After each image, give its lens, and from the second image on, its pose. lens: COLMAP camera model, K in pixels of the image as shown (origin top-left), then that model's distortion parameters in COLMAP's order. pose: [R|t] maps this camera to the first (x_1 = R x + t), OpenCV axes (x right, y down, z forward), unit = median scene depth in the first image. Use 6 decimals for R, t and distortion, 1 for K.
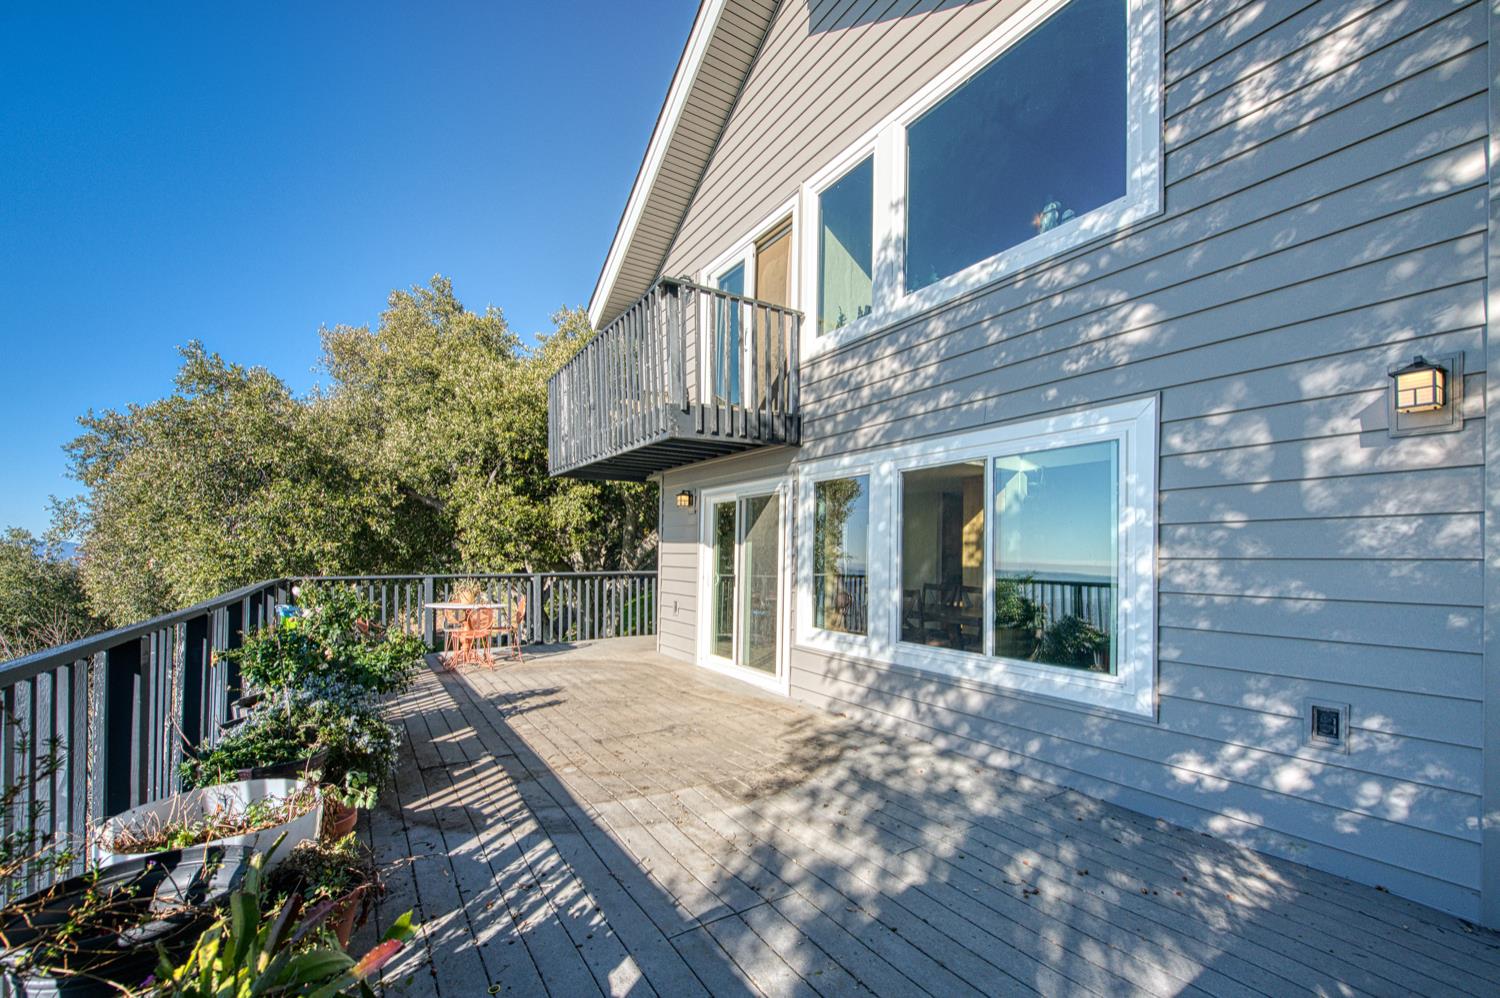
lens RADIAL K [[589.9, 0, 773.8], [0, 589.9, 525.6], [0, 0, 1]] dist [-0.001397, -0.003973]
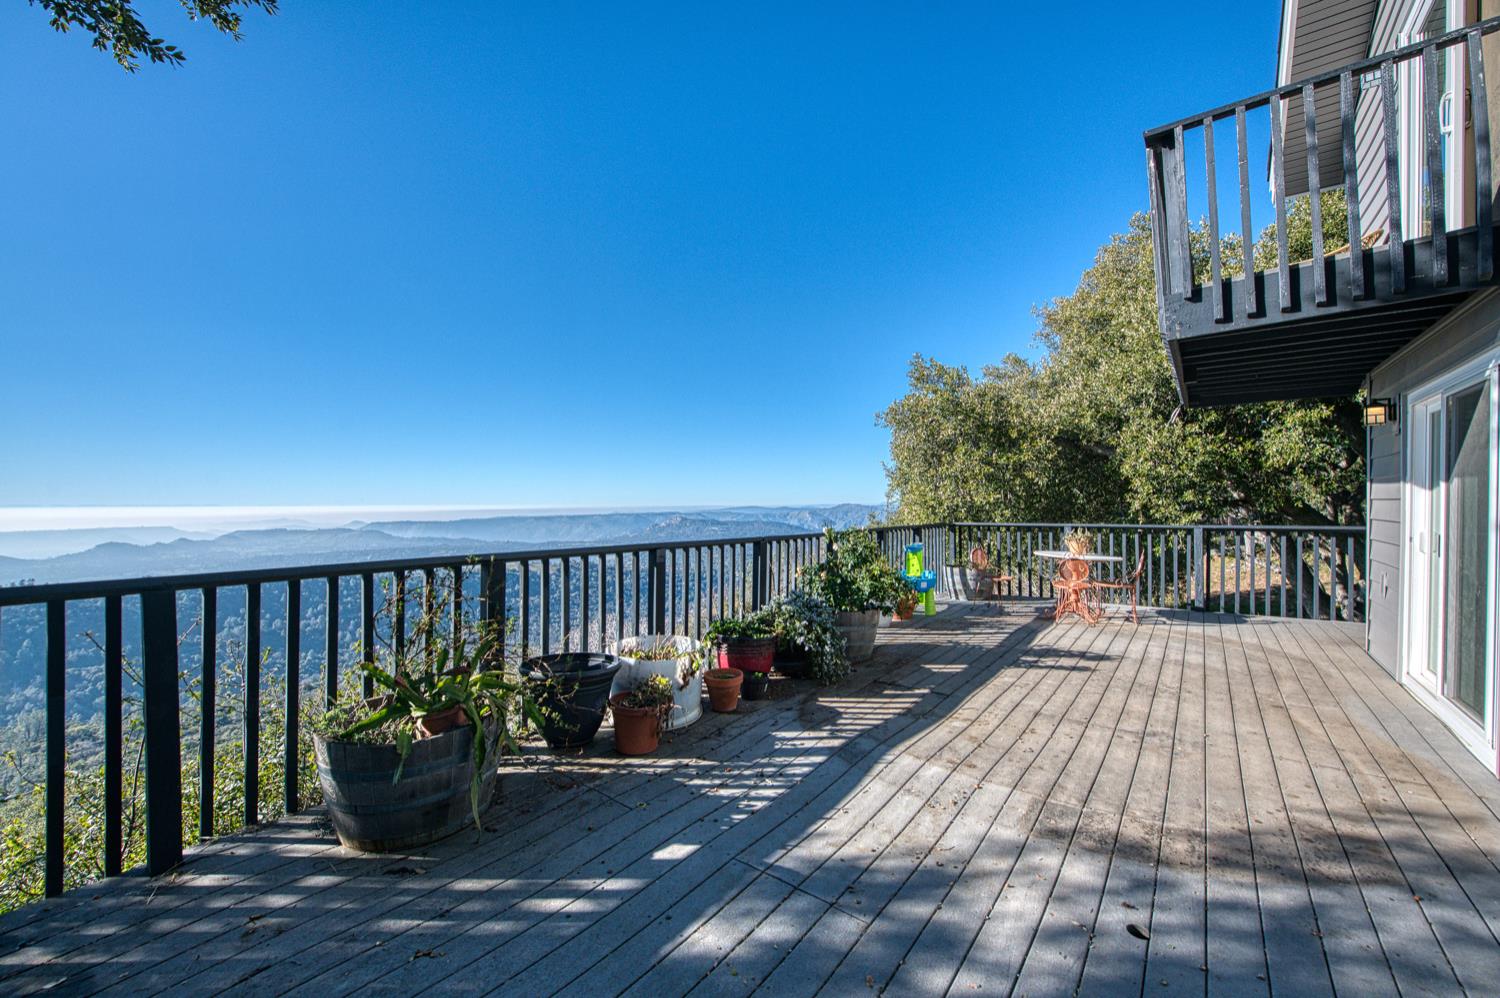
lens RADIAL K [[589.9, 0, 764.9], [0, 589.9, 497.8], [0, 0, 1]] dist [-0.001397, -0.003973]
pose [[0.341097, -0.015640, -0.939898, 0.502475], [0.051278, 0.998682, 0.001991, 0.024592], [0.938628, -0.048875, 0.341450, 0.415725]]
